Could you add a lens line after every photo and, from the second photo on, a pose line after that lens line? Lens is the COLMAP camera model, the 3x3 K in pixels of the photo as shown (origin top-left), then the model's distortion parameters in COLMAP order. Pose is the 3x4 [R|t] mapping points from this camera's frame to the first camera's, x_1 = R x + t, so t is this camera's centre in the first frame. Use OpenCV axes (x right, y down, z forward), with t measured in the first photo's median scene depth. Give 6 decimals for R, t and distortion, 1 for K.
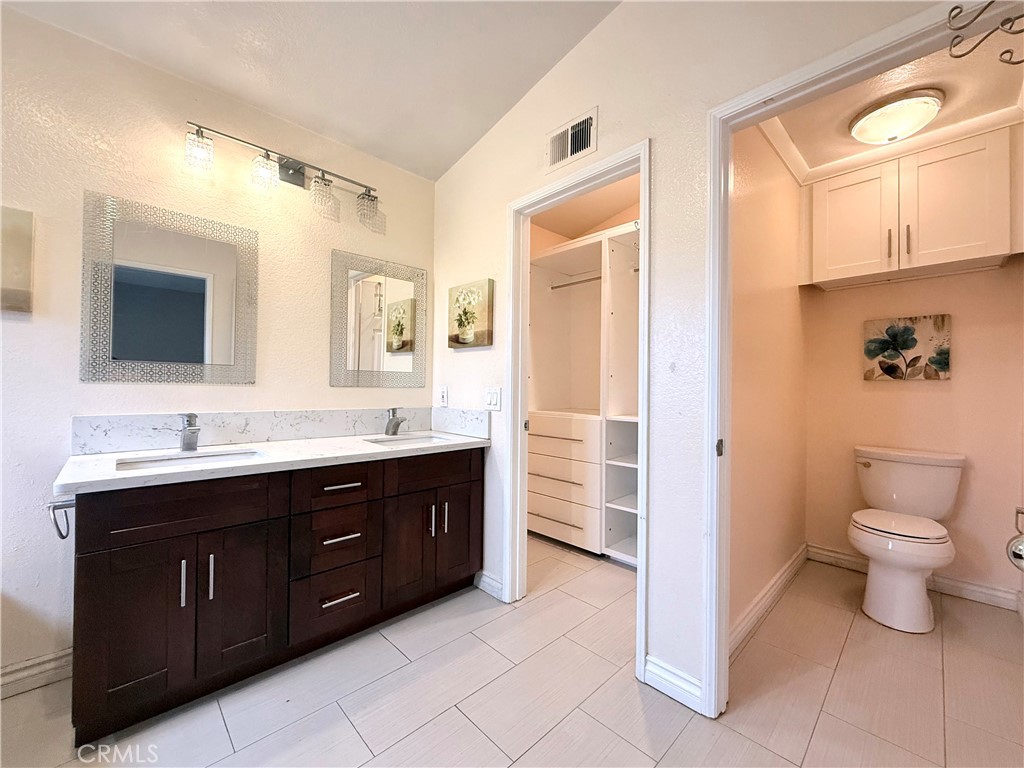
lens RADIAL K [[412.8, 0, 512.0], [0, 412.8, 384.0], [0, 0, 1]] dist [0.000608, -0.000185]
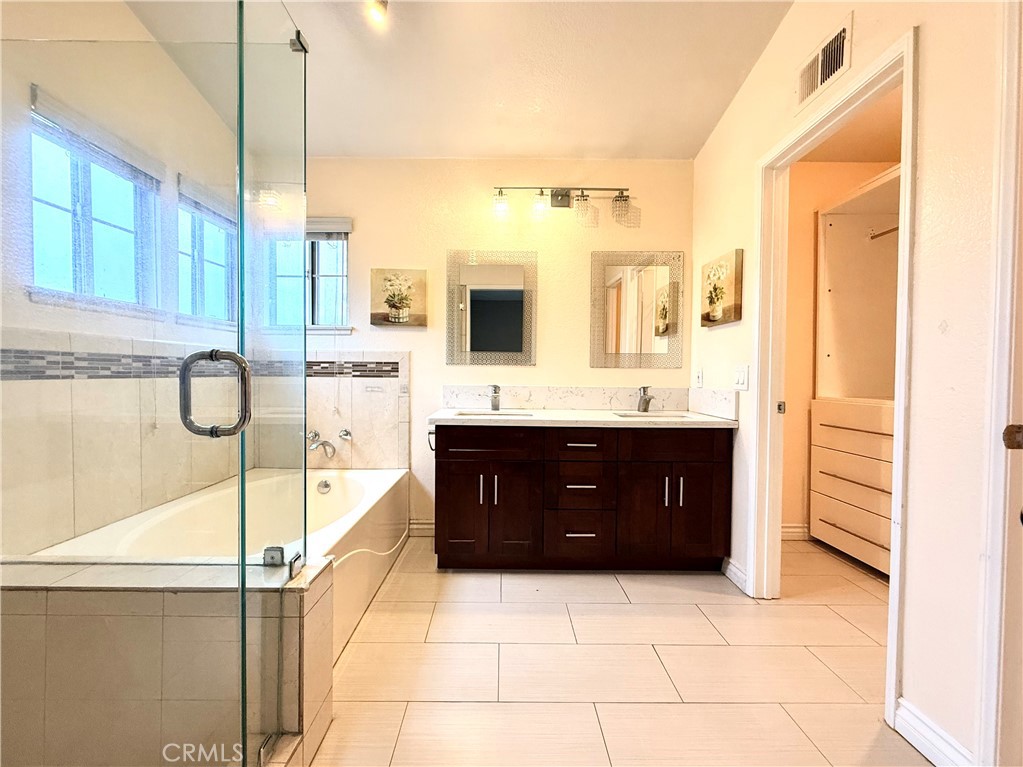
lens RADIAL K [[445.4, 0, 511.5], [0, 445.4, 383.5], [0, 0, 1]] dist [-0.000984, -0.000358]
pose [[0.718108, 0.004299, -0.695918, 0.282329], [0.005726, 0.999911, 0.012086, 0.034285], [0.695908, -0.012663, 0.718019, -0.082720]]
